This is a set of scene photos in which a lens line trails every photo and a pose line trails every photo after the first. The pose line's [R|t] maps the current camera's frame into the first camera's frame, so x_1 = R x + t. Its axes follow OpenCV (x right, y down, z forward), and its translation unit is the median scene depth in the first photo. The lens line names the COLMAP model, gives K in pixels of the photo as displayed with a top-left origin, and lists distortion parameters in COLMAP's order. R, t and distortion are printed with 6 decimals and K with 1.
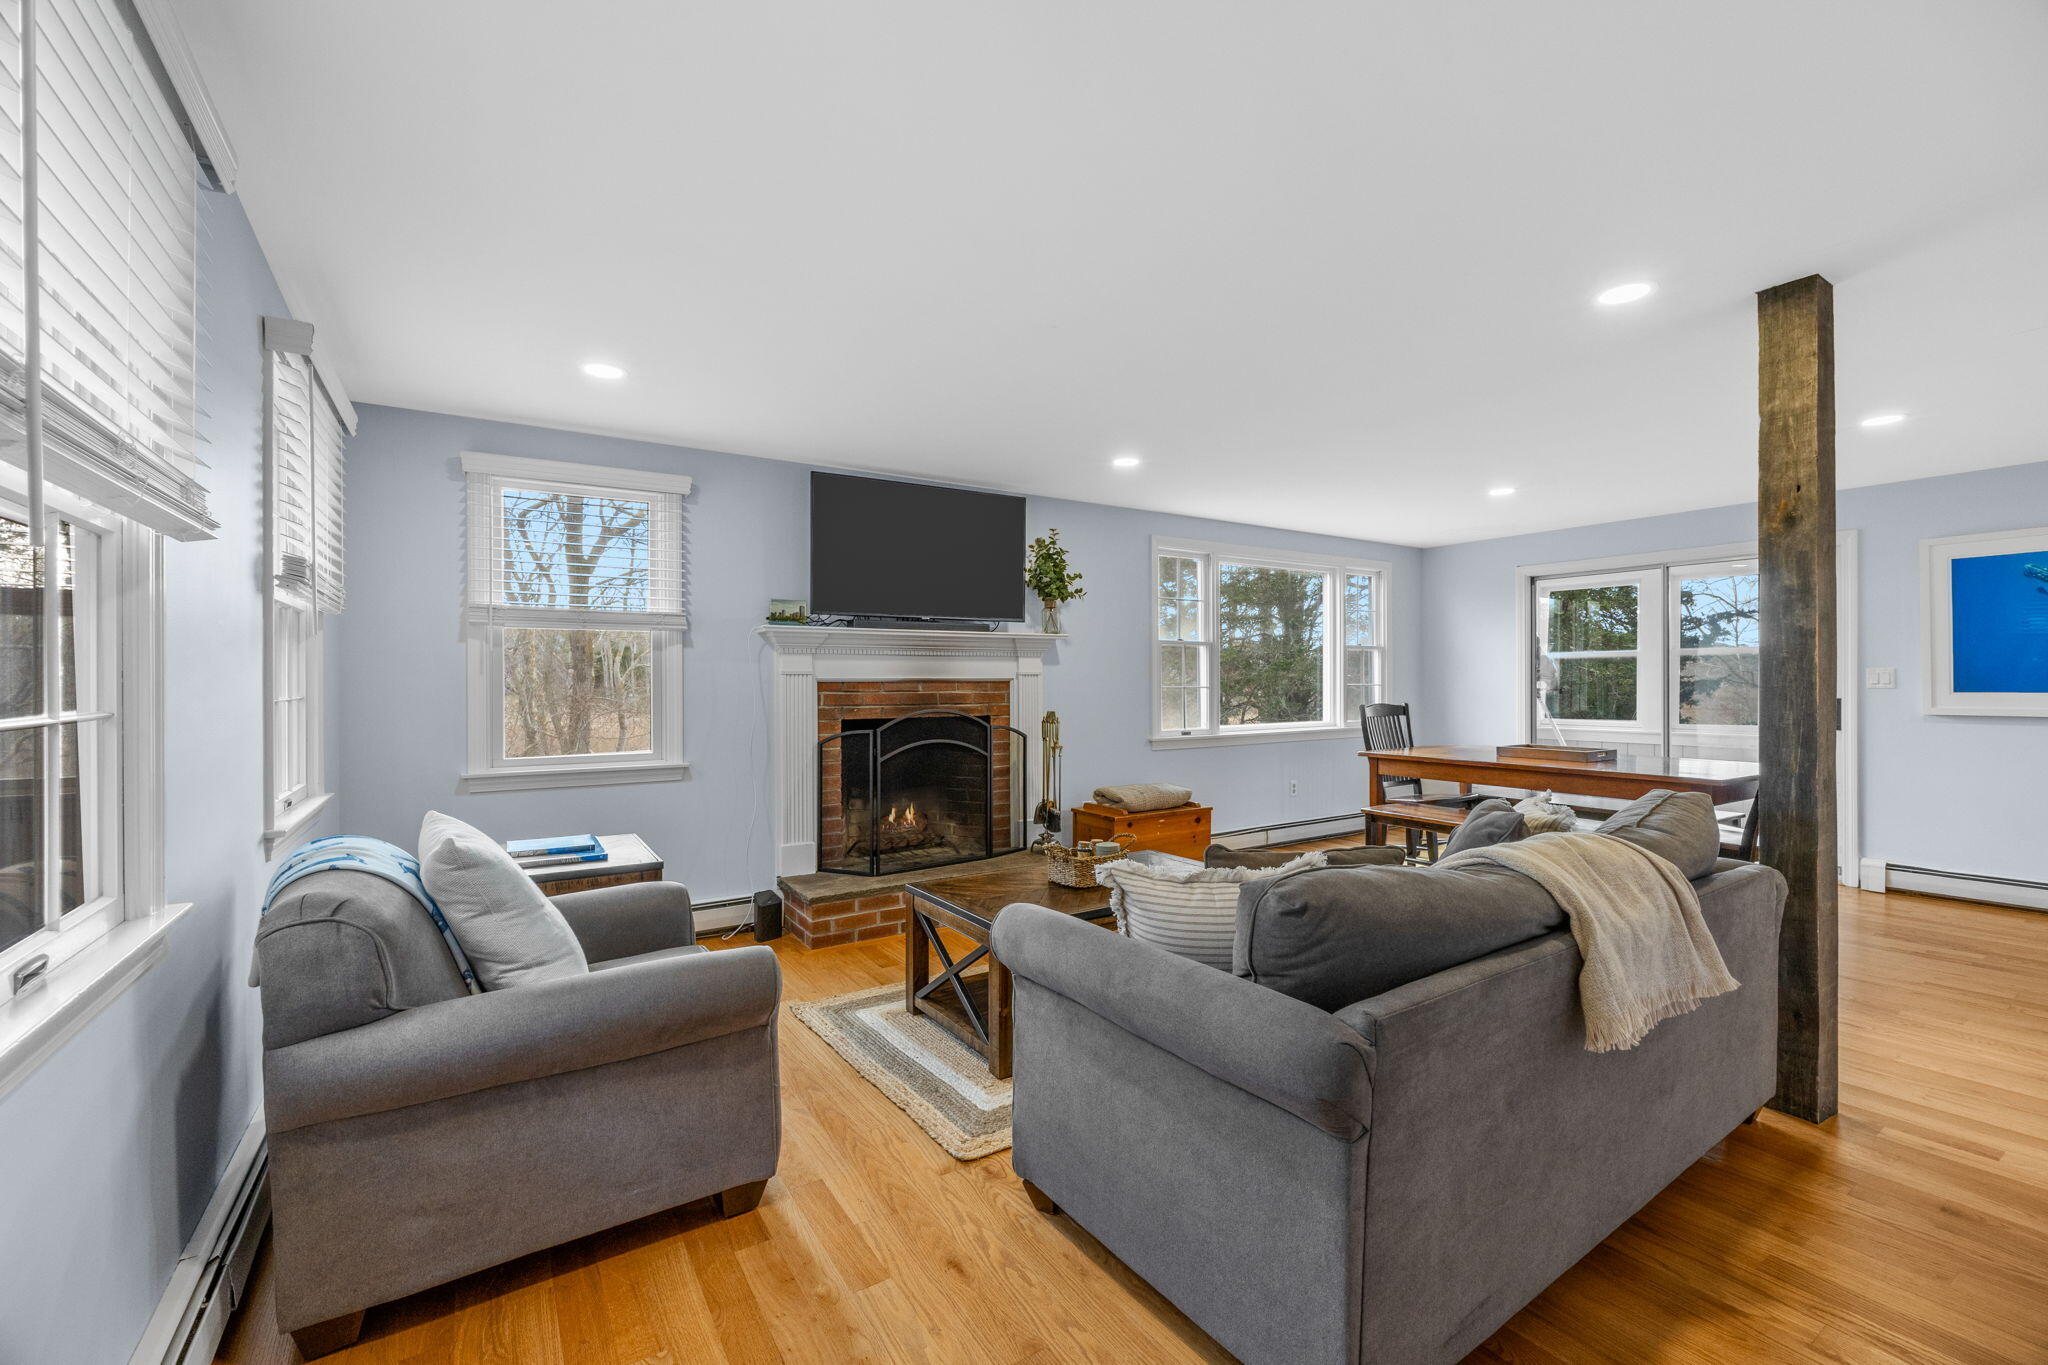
lens RADIAL K [[861.6, 0, 1024.0], [0, 861.6, 682.5], [0, 0, 1]] dist [0.000239, -0.000022]
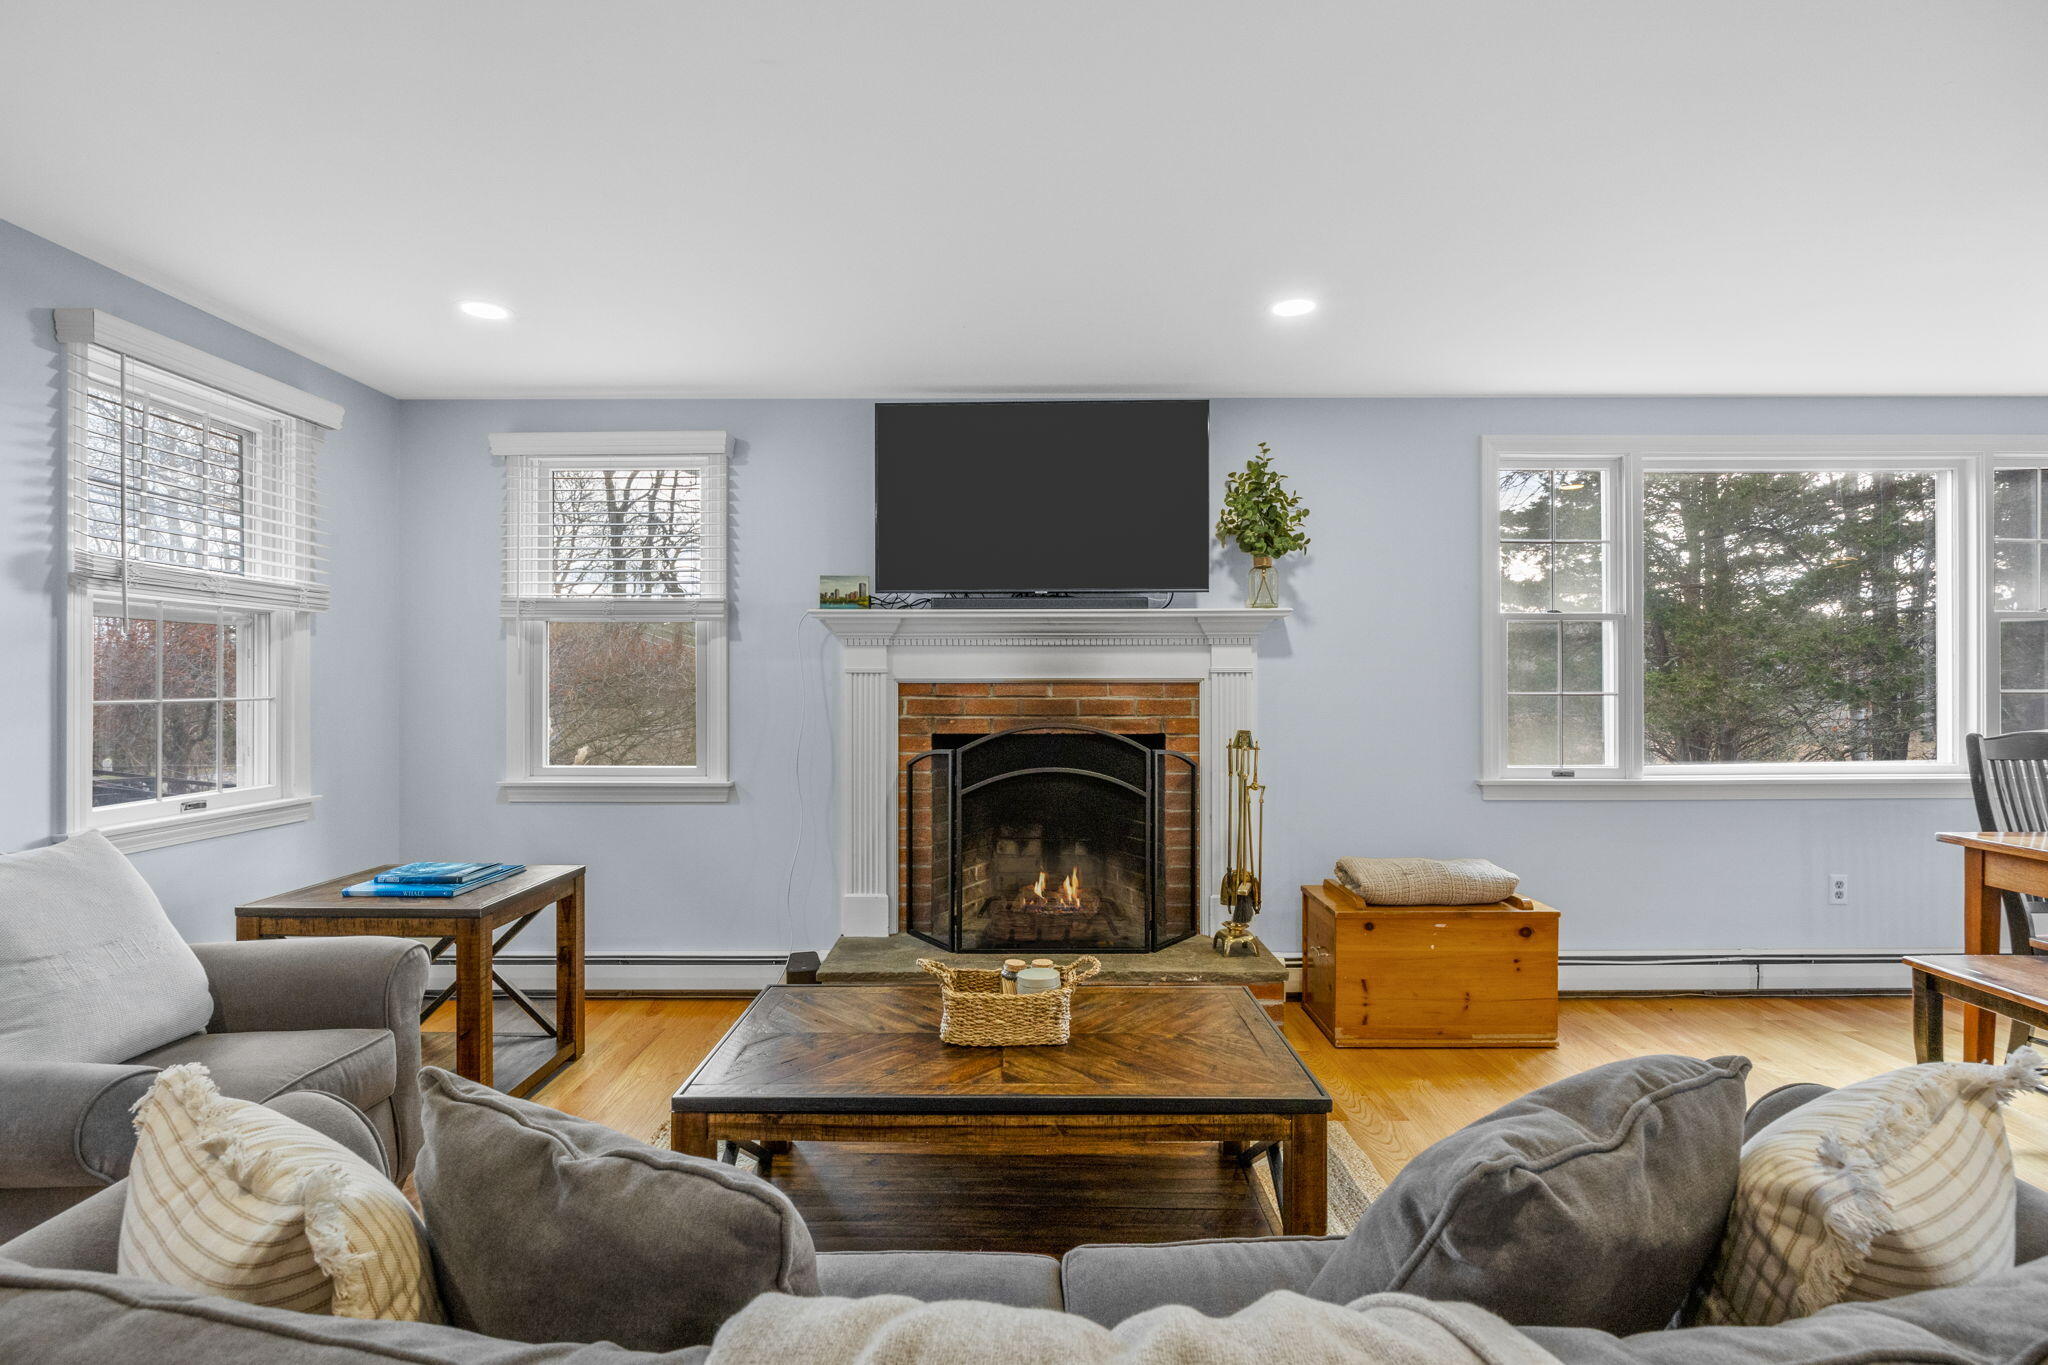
lens RADIAL K [[1008.4, 0, 1024.0], [0, 1008.4, 682.5], [0, 0, 1]] dist [-0.002138, -0.000277]
pose [[0.838991, 0.002662, -0.544139, 0.308647], [-0.002438, 0.999996, 0.001133, -0.002270], [0.544140, 0.000376, 0.838994, 0.297655]]
